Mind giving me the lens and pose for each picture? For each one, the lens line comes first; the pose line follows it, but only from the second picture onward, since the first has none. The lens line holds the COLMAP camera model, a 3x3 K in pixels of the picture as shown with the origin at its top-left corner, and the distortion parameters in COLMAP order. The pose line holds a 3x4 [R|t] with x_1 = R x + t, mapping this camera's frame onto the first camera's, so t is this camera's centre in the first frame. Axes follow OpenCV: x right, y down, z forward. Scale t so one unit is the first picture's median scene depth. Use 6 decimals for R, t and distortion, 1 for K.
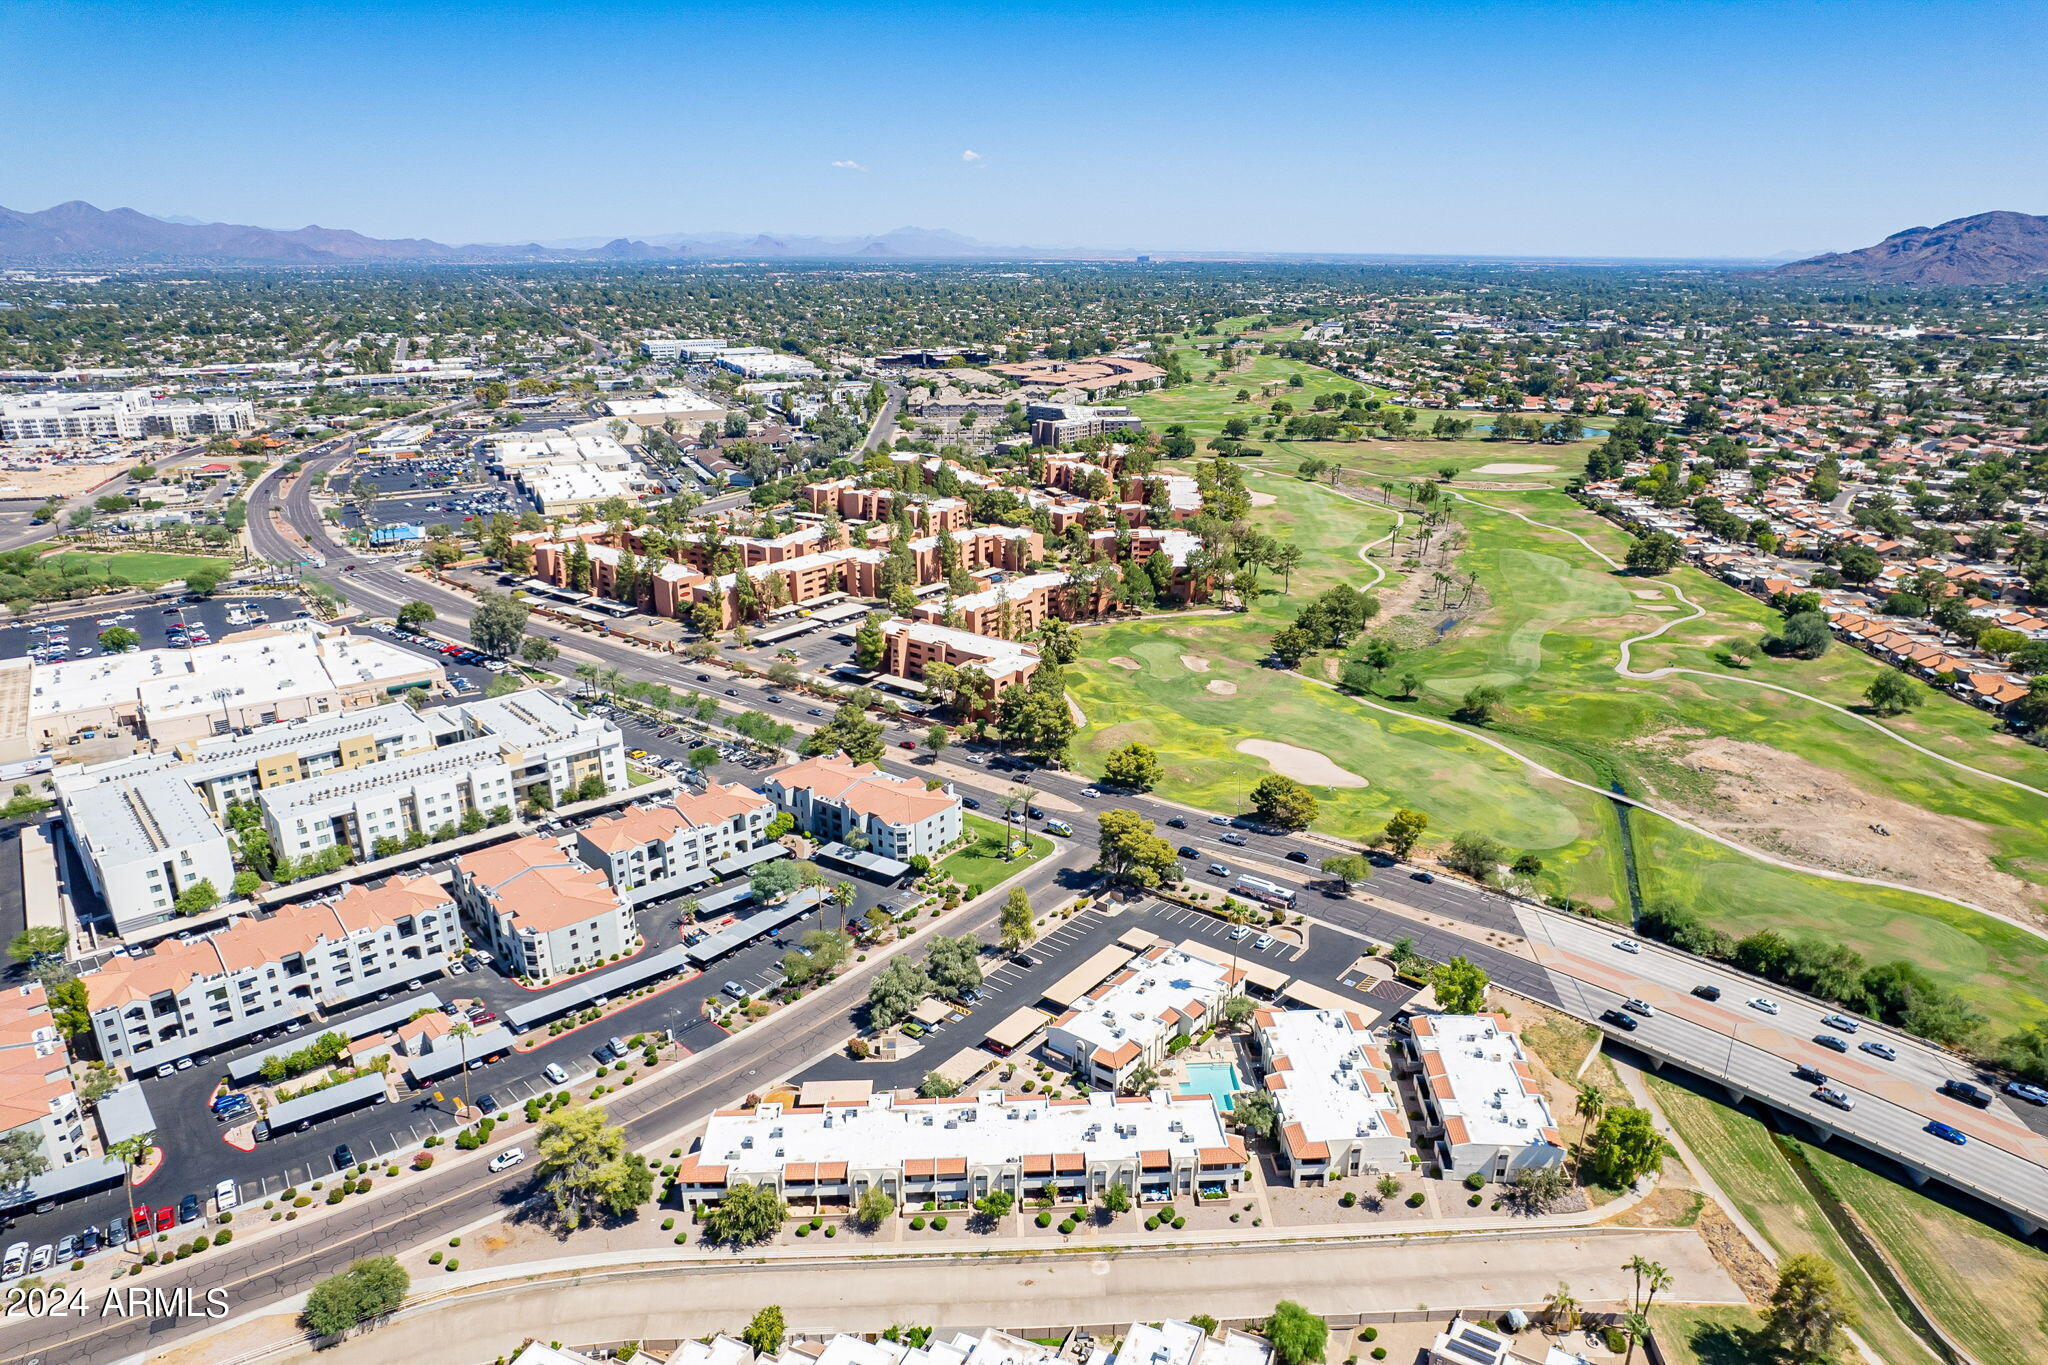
lens RADIAL K [[1306.2, 0, 1027.9], [0, 1306.2, 695.3], [0, 0, 1]] dist [-0.087848, 0.082325]
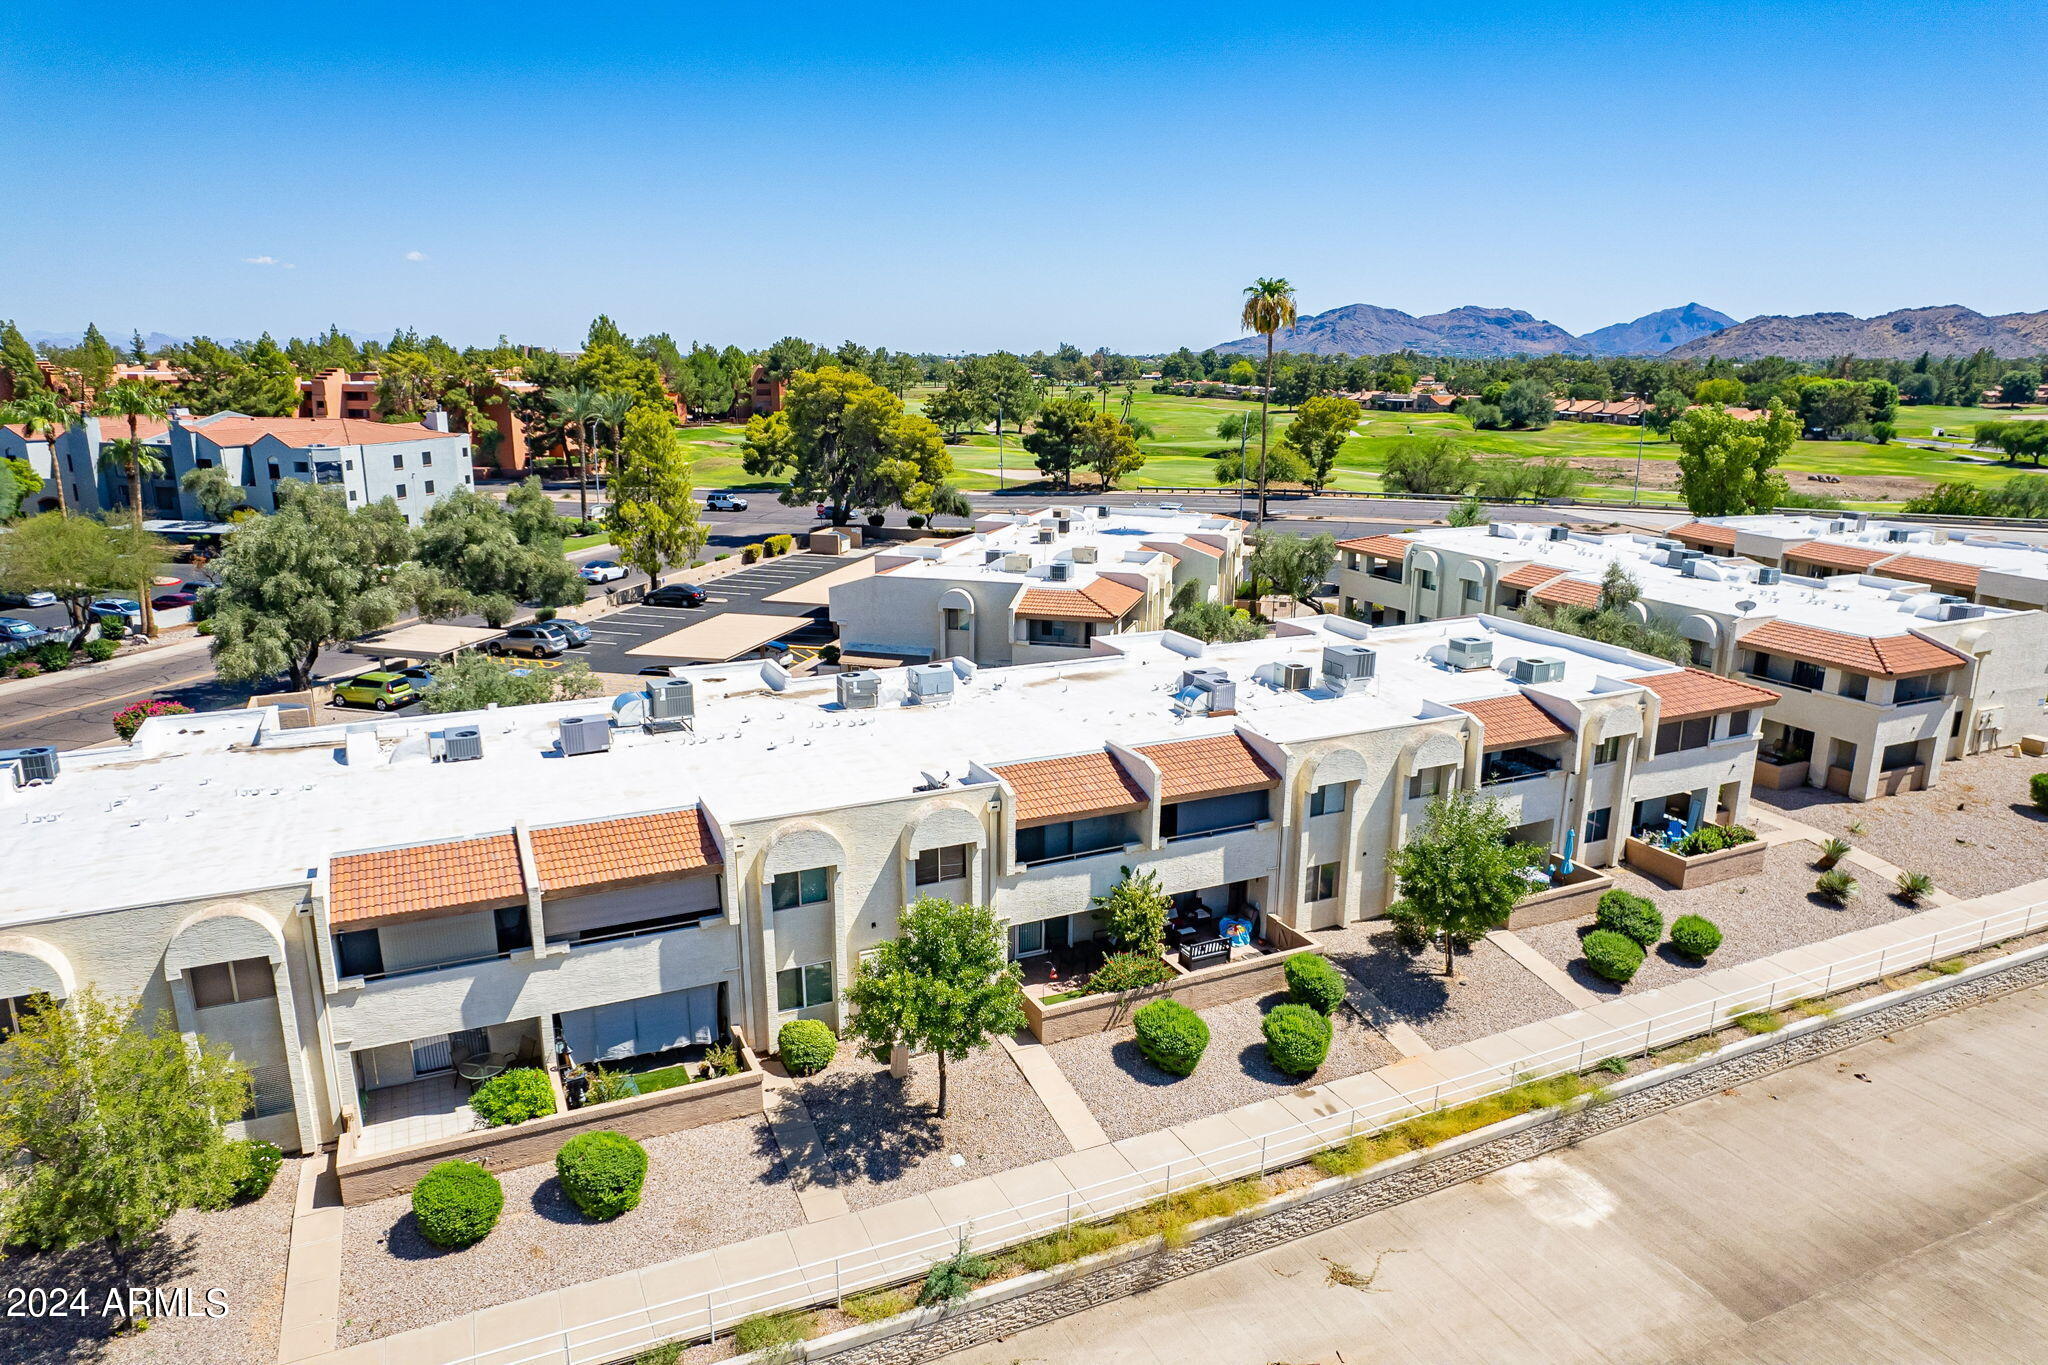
lens RADIAL K [[1306.2, 0, 1027.9], [0, 1306.2, 695.3], [0, 0, 1]] dist [-0.087848, 0.082325]
pose [[0.924345, -0.085460, 0.371865, -0.071847], [0.114813, 0.991723, -0.057477, 0.358990], [-0.363875, 0.095824, 0.926506, 0.813215]]
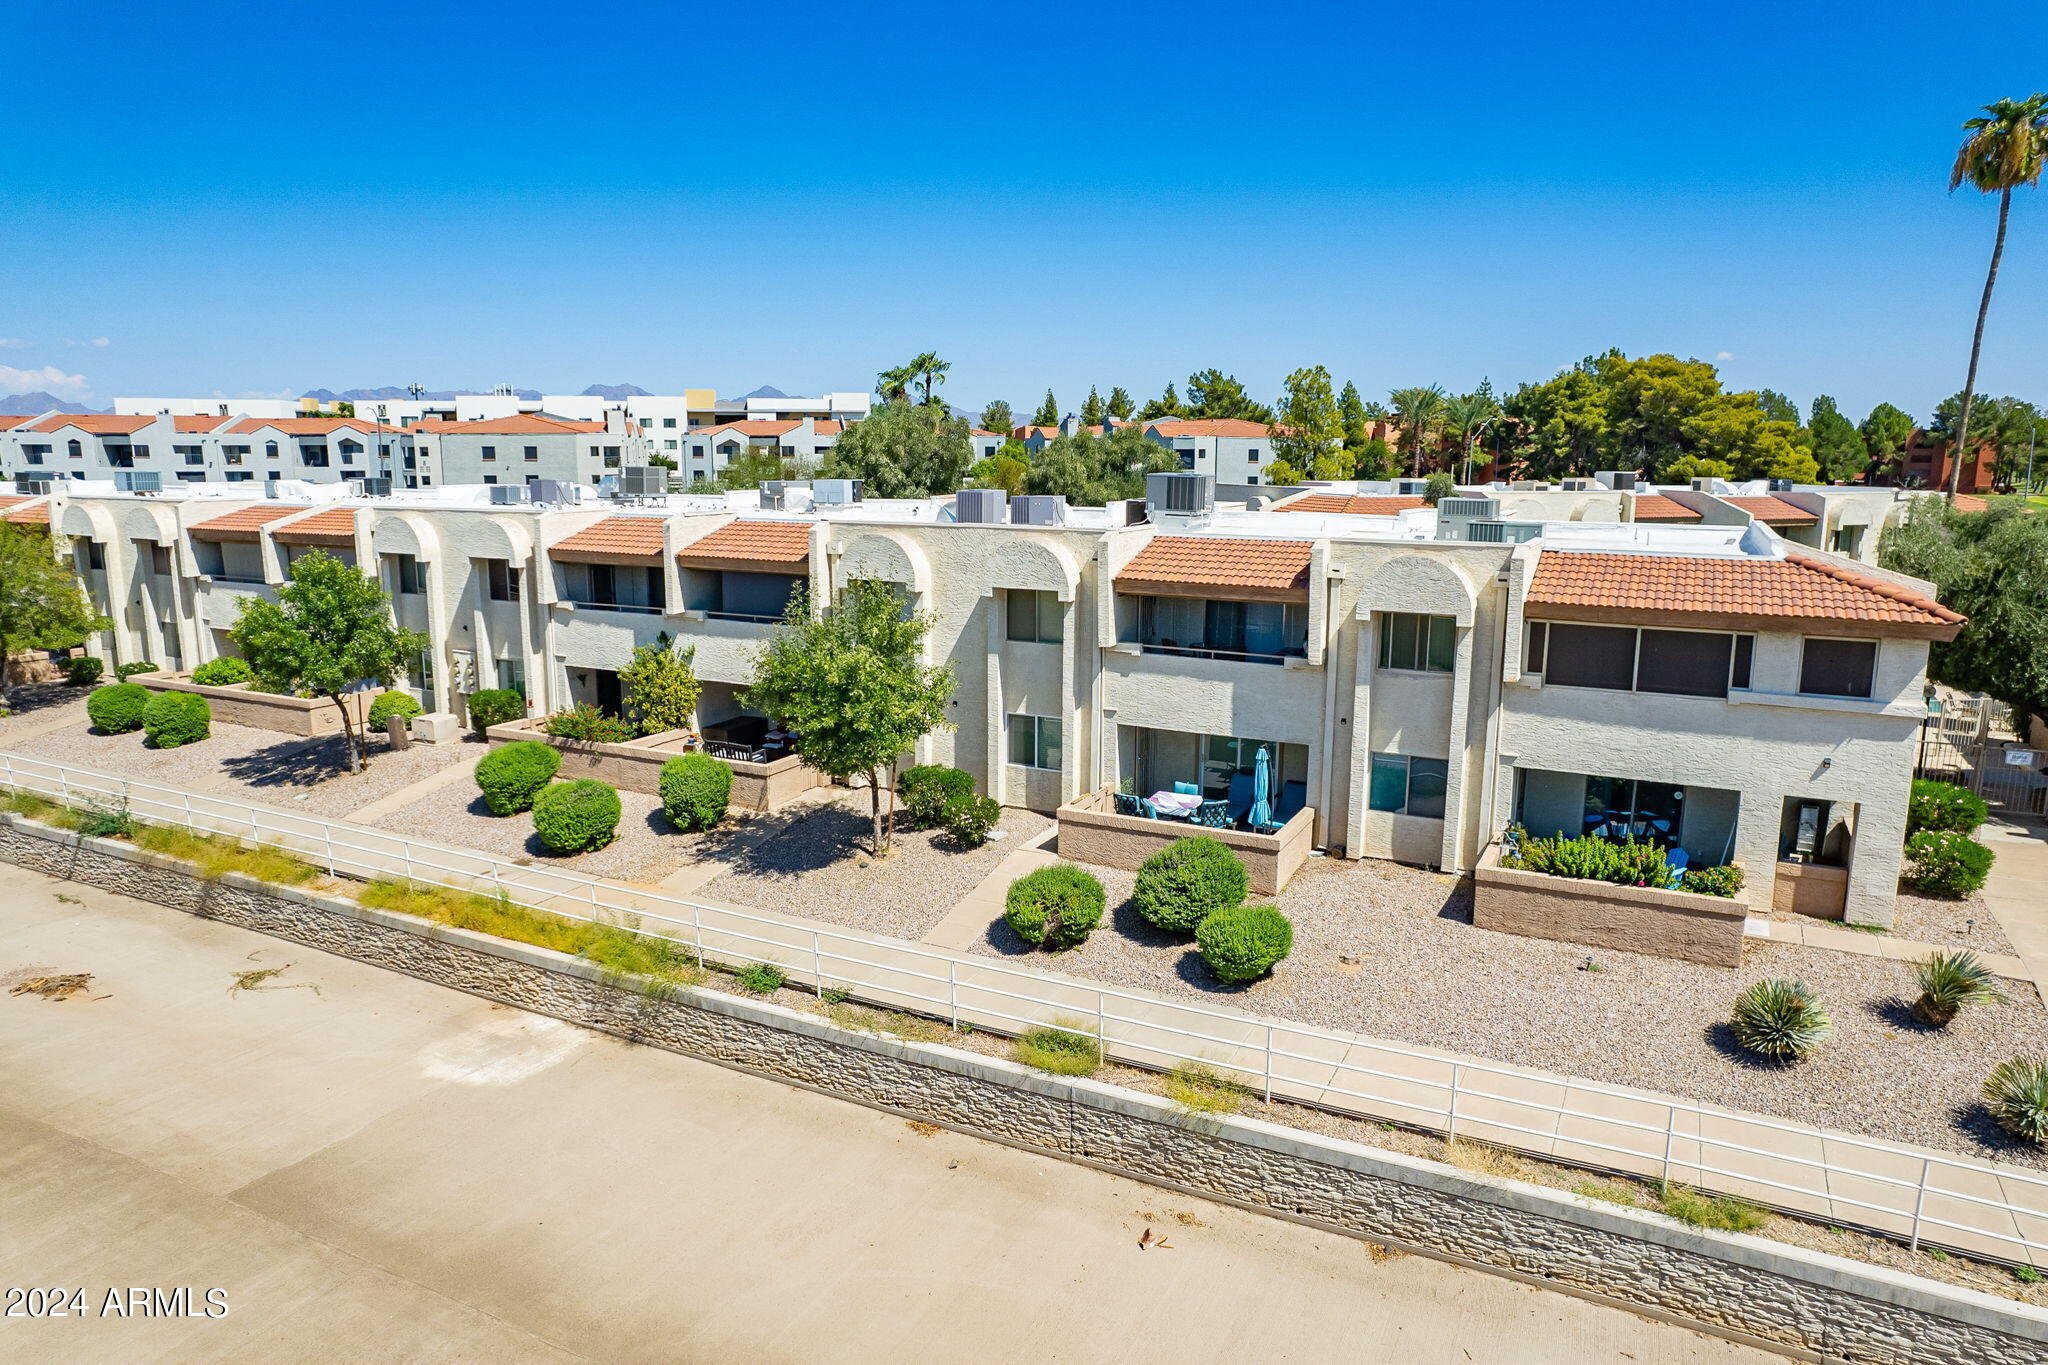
lens RADIAL K [[1306.2, 0, 1027.9], [0, 1306.2, 695.3], [0, 0, 1]] dist [-0.087848, 0.082325]
pose [[0.866121, 0.102922, -0.489124, 0.155233], [-0.174281, 0.979343, -0.102536, 0.394808], [0.468467, 0.174053, 0.866166, 0.865546]]
